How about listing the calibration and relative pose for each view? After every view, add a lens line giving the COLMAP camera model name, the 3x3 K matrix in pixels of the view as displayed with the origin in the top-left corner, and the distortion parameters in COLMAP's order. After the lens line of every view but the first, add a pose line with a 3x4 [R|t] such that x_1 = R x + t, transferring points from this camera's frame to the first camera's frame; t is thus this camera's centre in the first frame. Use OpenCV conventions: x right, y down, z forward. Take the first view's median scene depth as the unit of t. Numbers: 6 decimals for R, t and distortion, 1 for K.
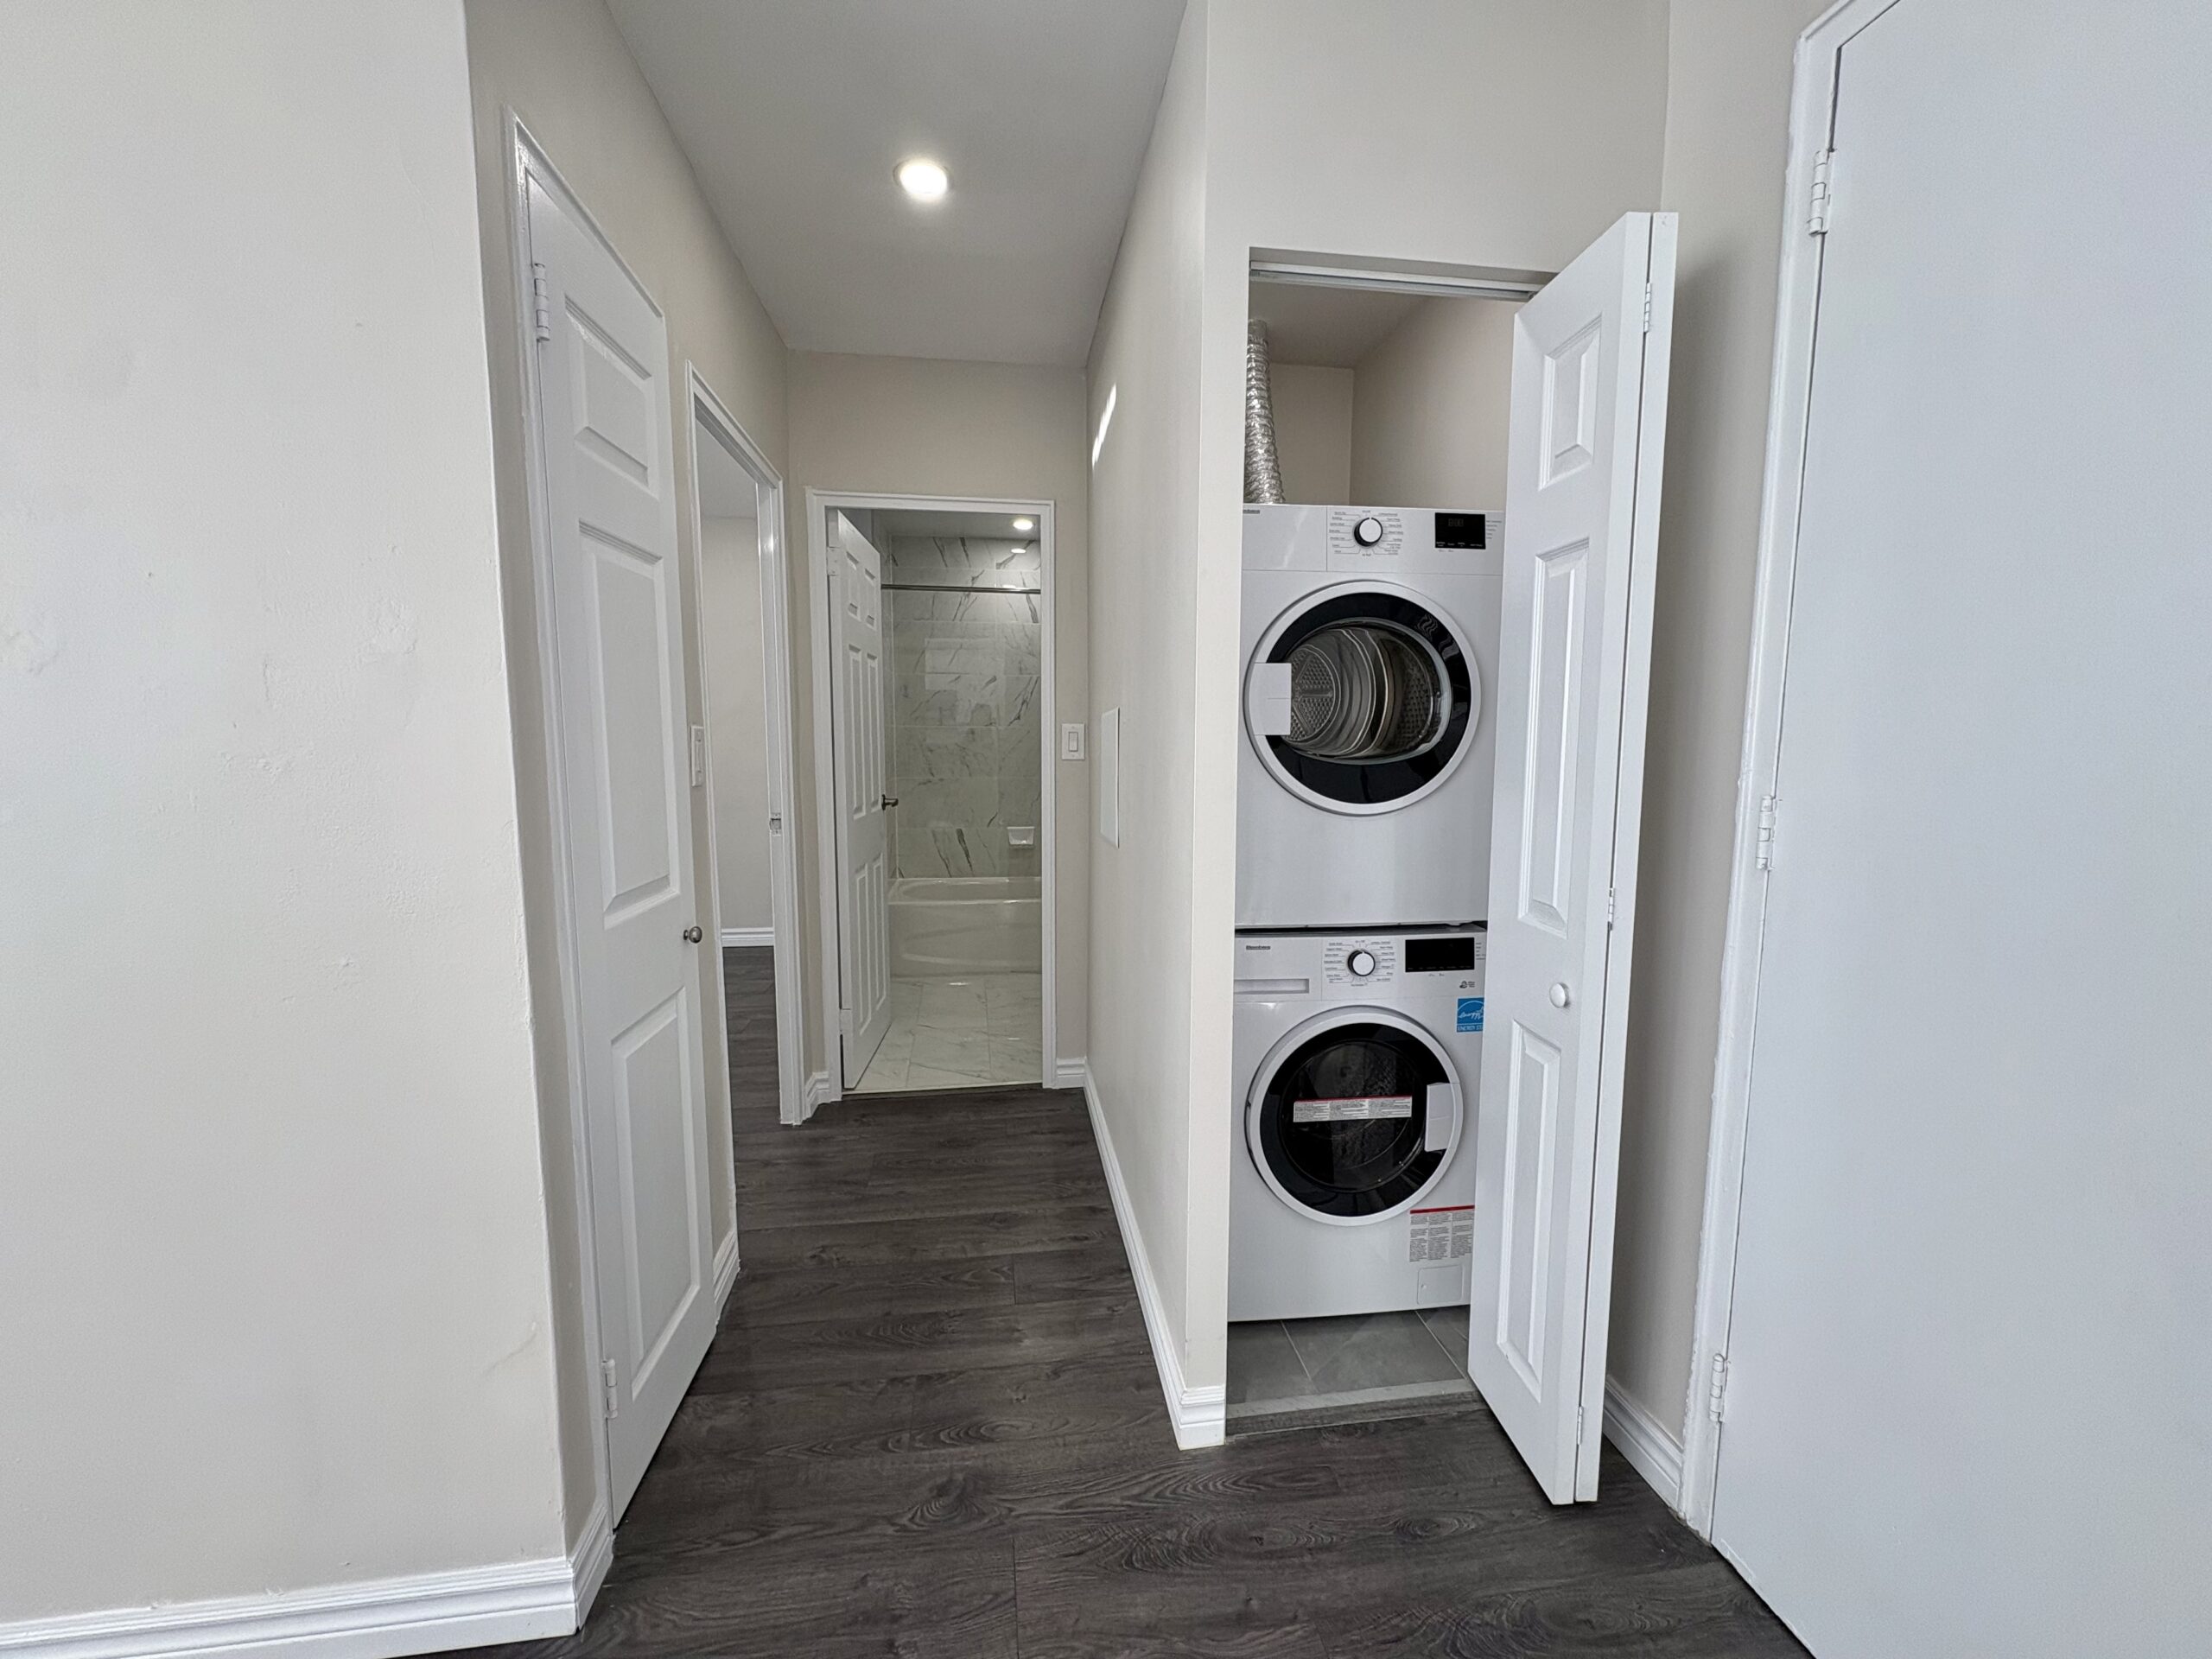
lens RADIAL K [[873.4, 0, 1109.9], [0, 873.4, 829.6], [0, 0, 1]] dist [-0.000842, -0.000215]
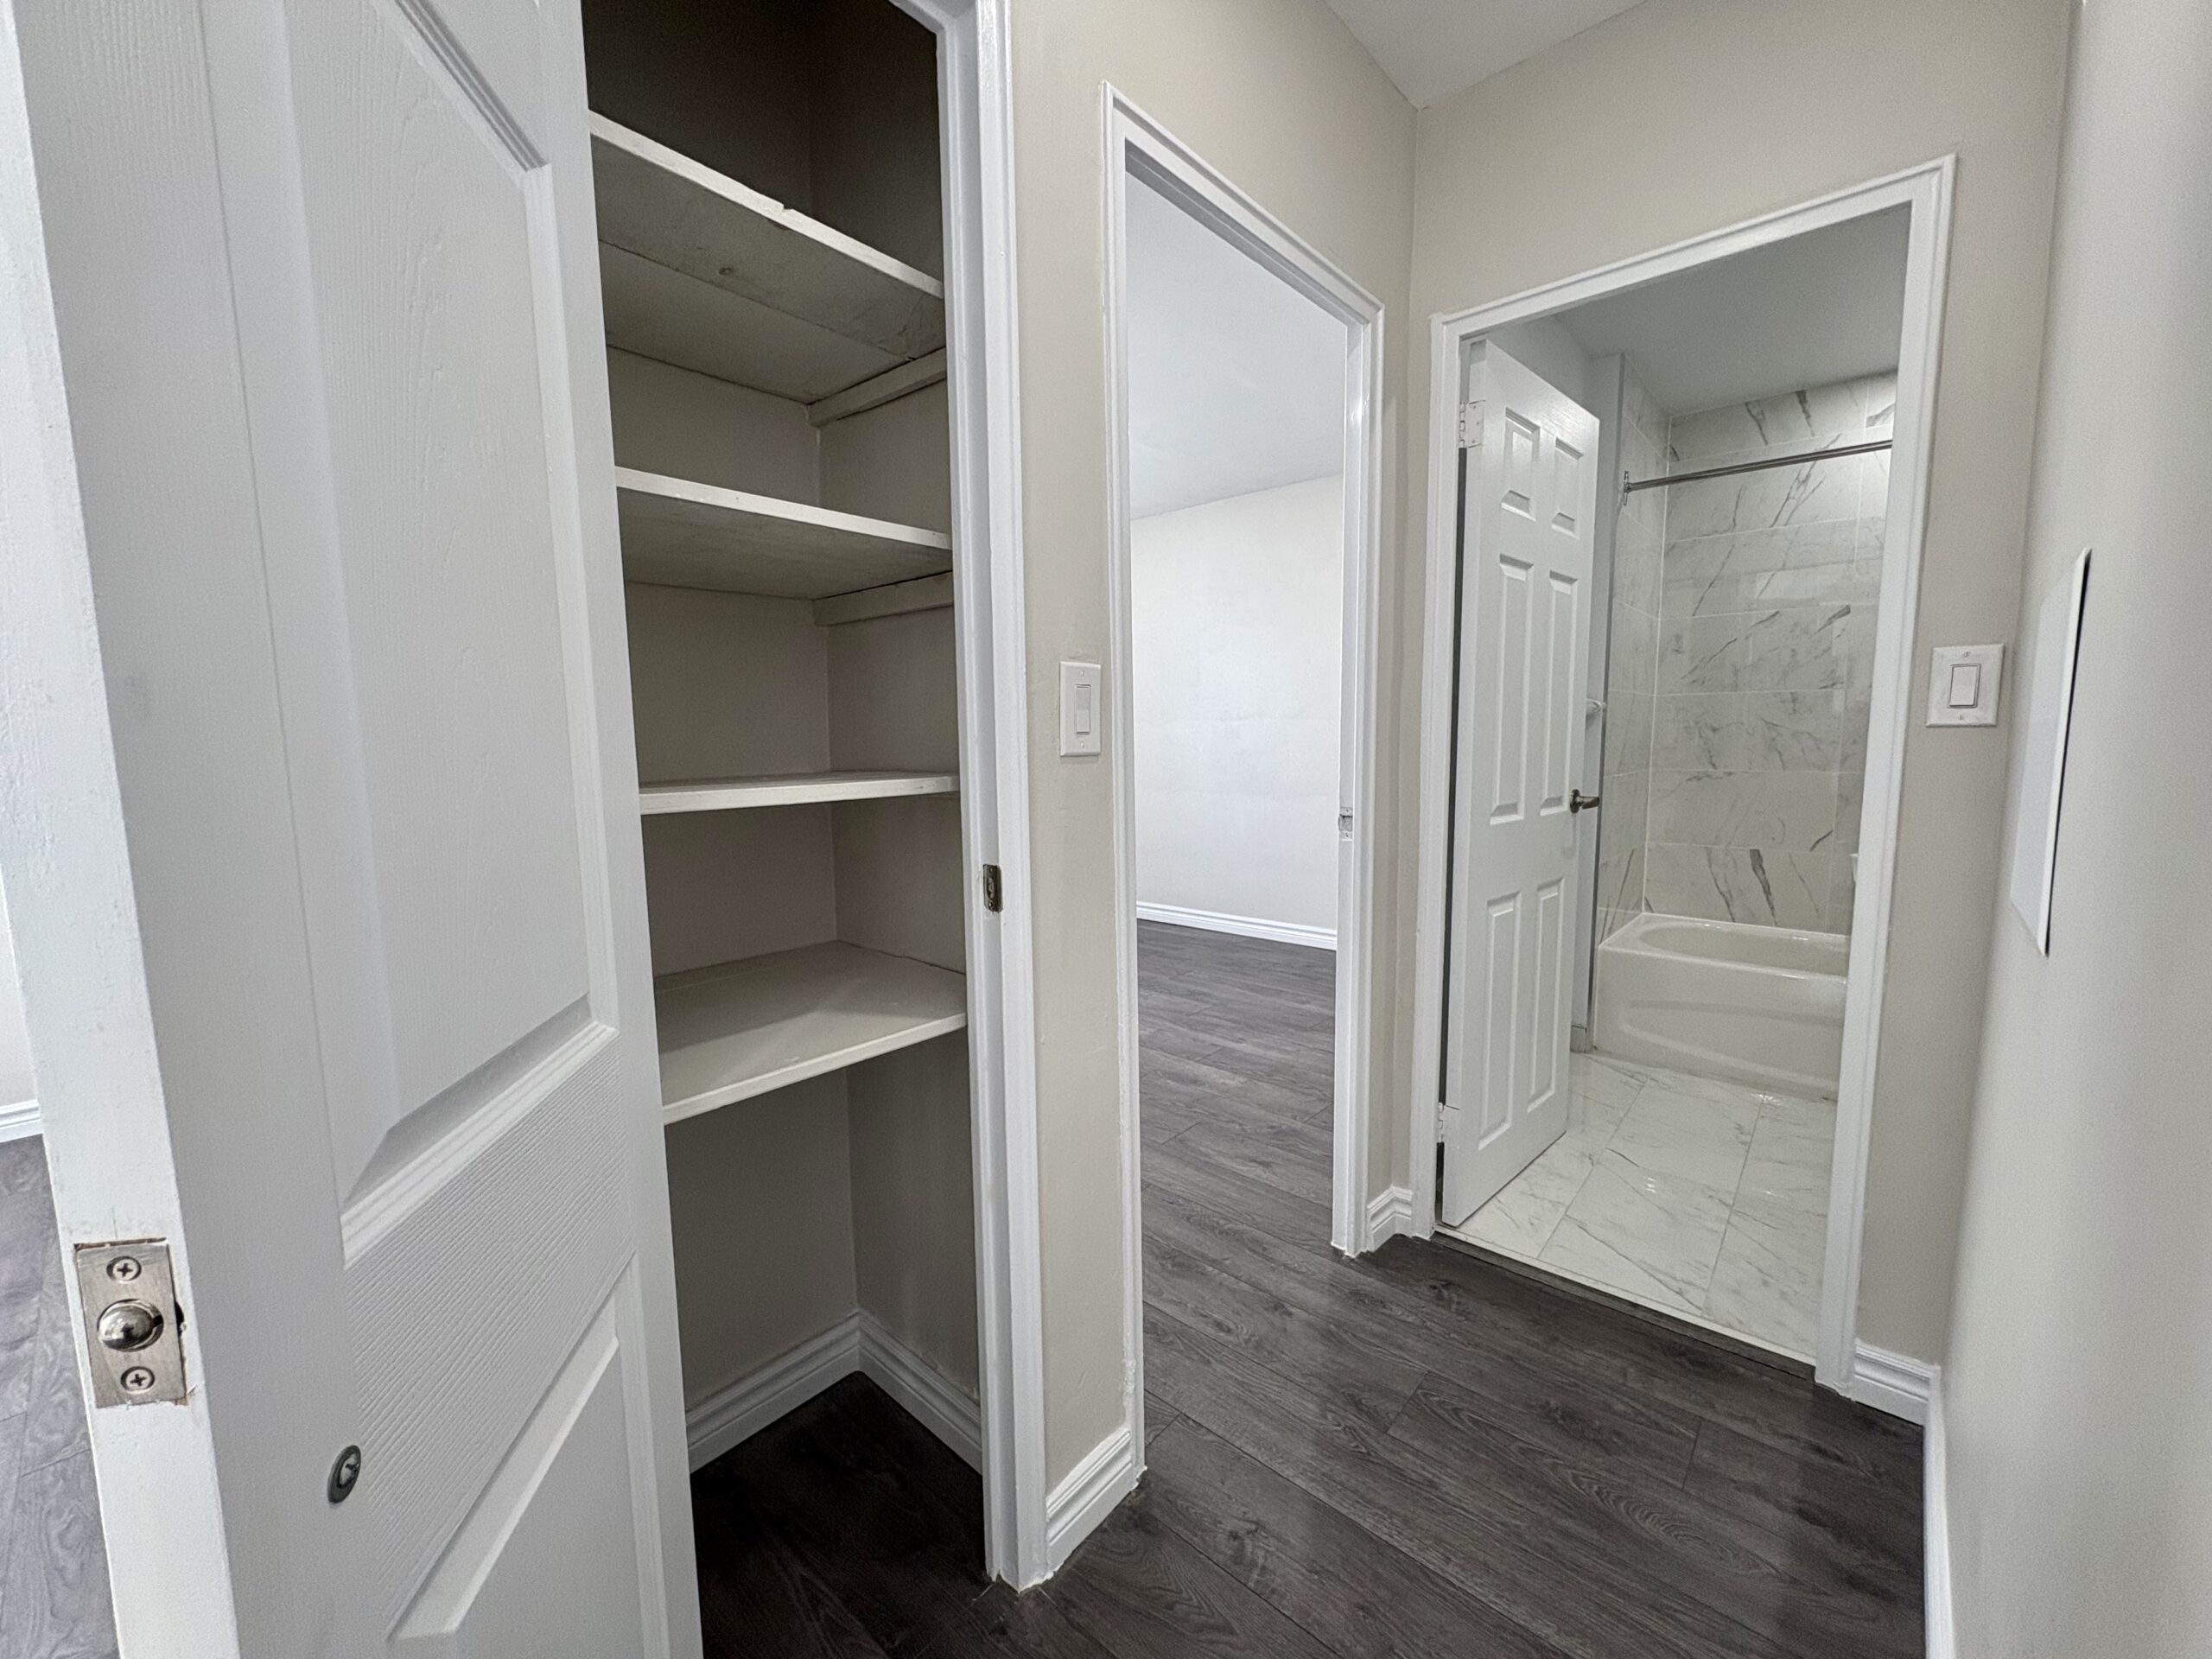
lens RADIAL K [[873.4, 0, 1109.9], [0, 873.4, 829.6], [0, 0, 1]] dist [-0.000842, -0.000215]
pose [[0.643011, 0.071426, -0.762519, 0.023564], [-0.066822, 0.997077, 0.037048, -0.013007], [0.762936, 0.027131, 0.645905, 0.370658]]
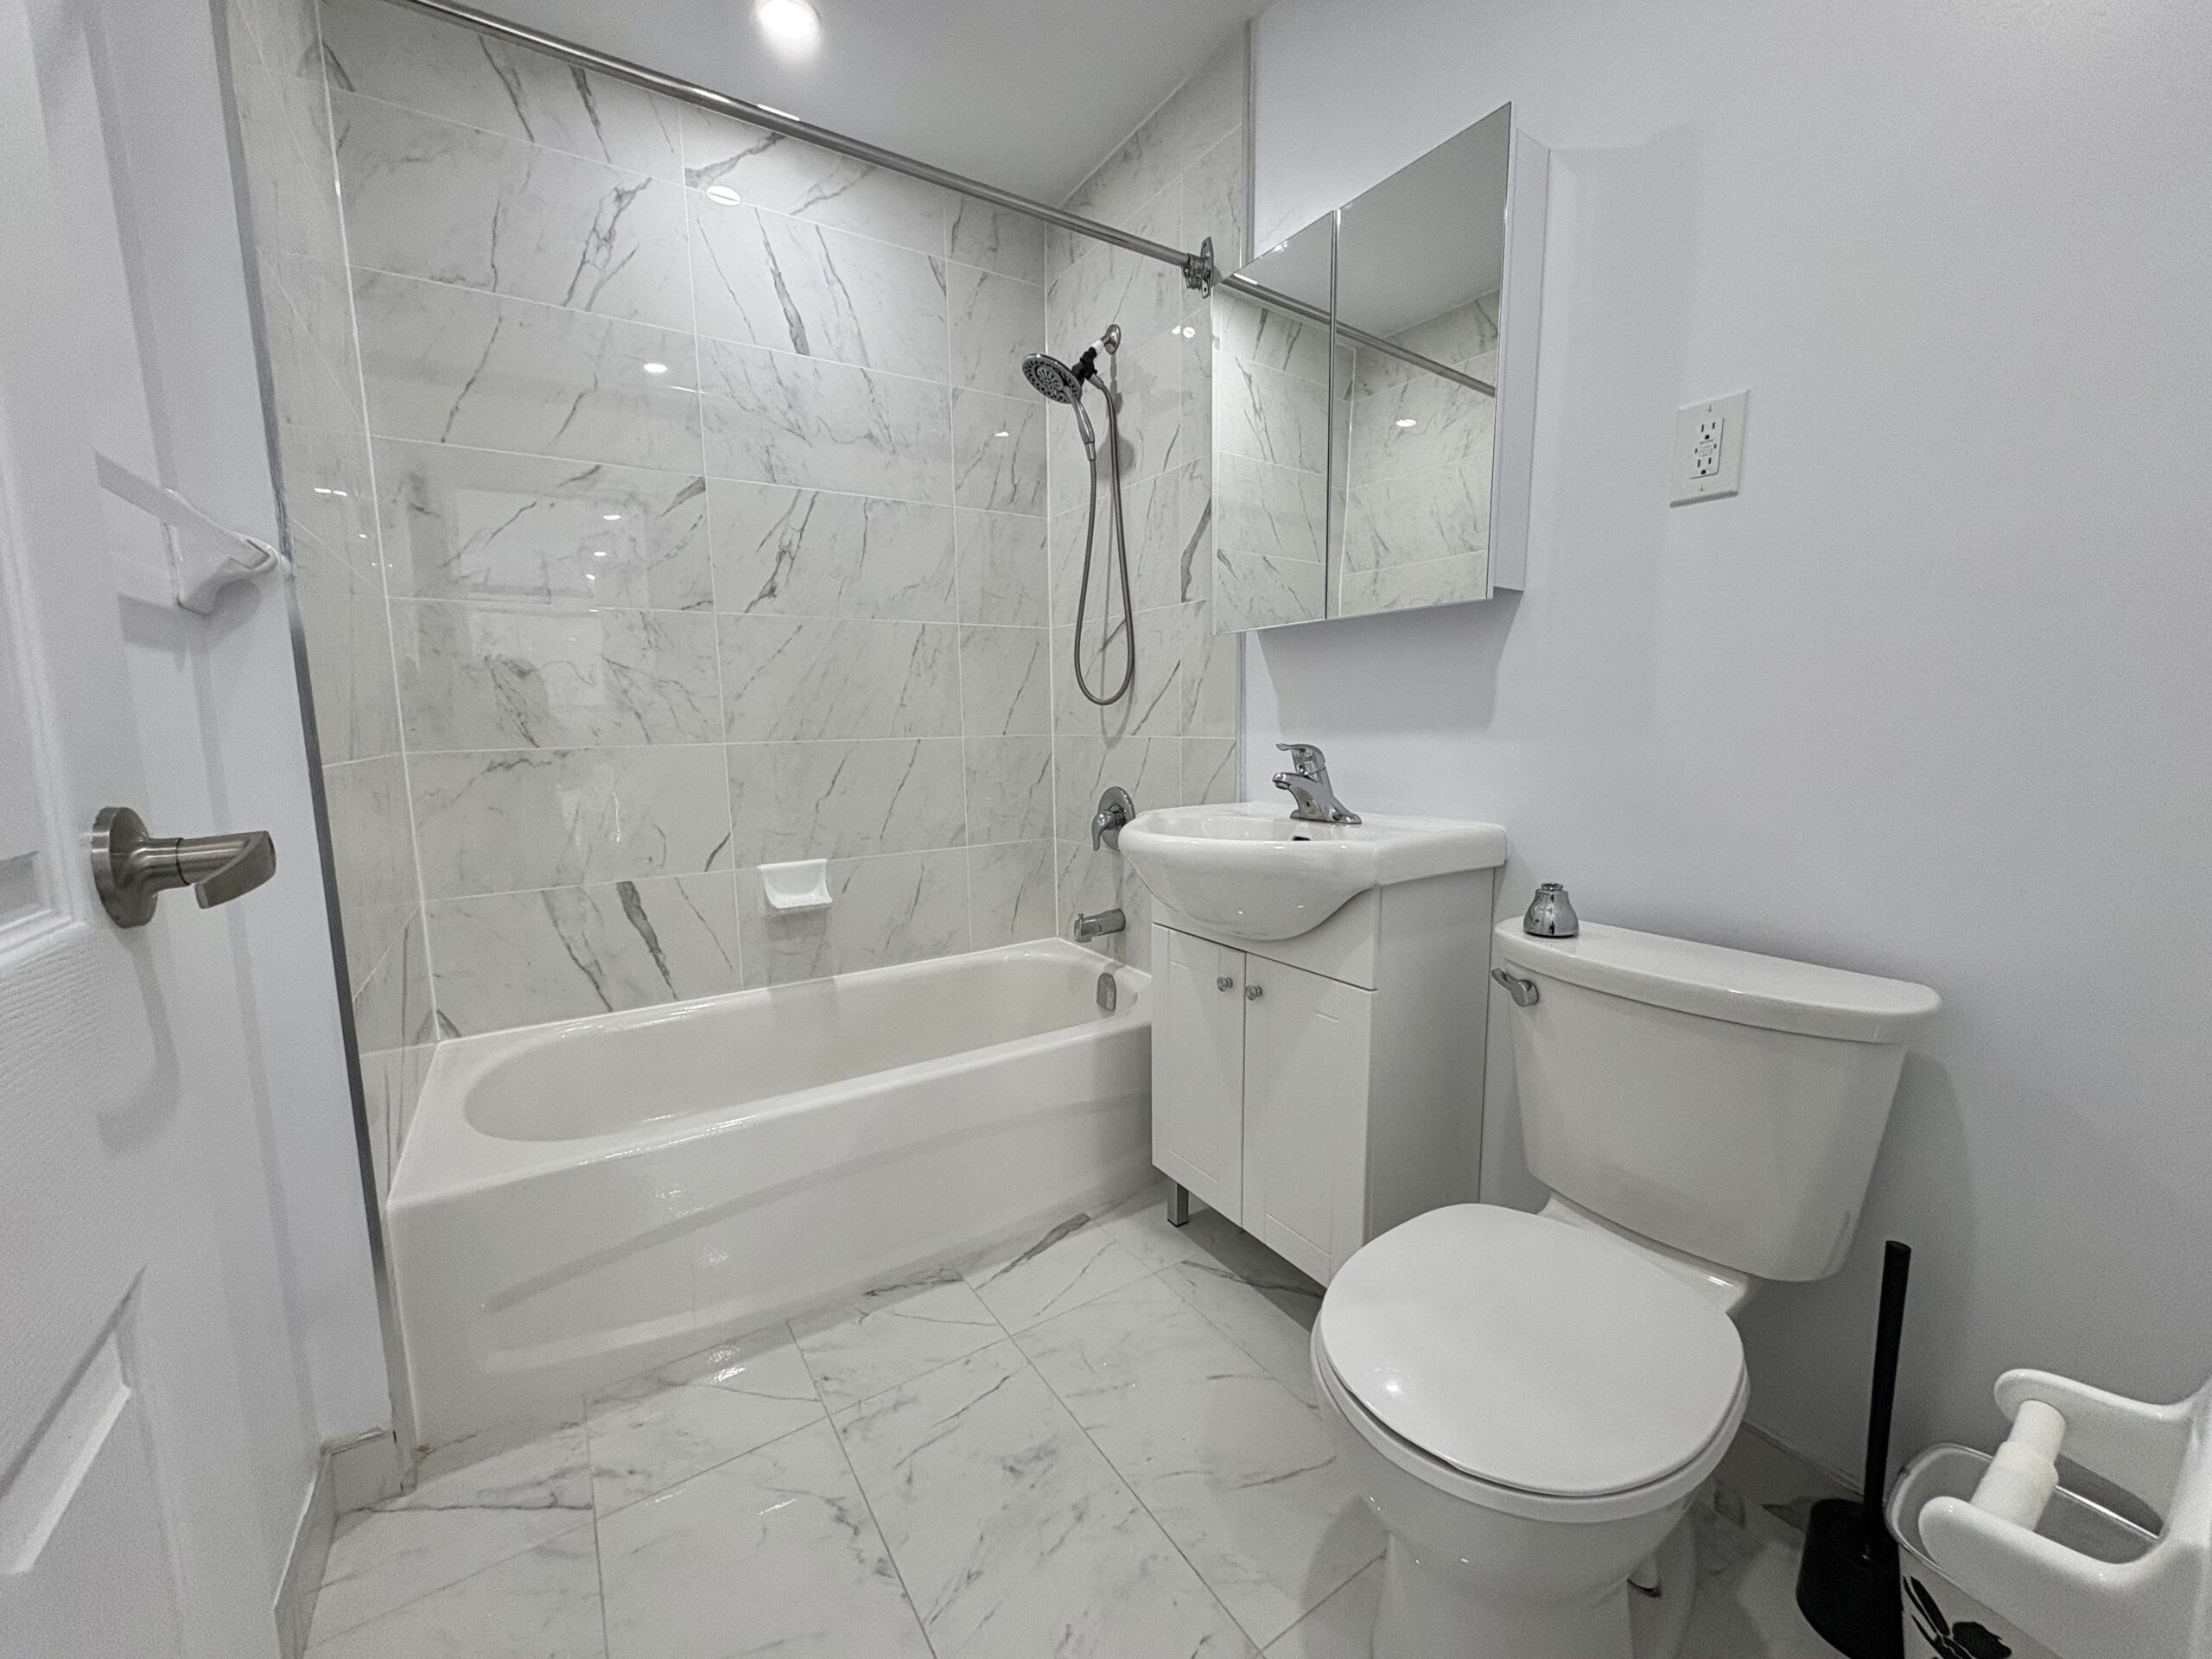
lens RADIAL K [[873.4, 0, 1109.9], [0, 873.4, 829.6], [0, 0, 1]] dist [-0.000842, -0.000215]
pose [[0.922487, -0.069656, 0.379693, -0.211891], [0.063207, 0.997566, 0.029442, -0.037248], [-0.380819, -0.003160, 0.924644, 0.998074]]
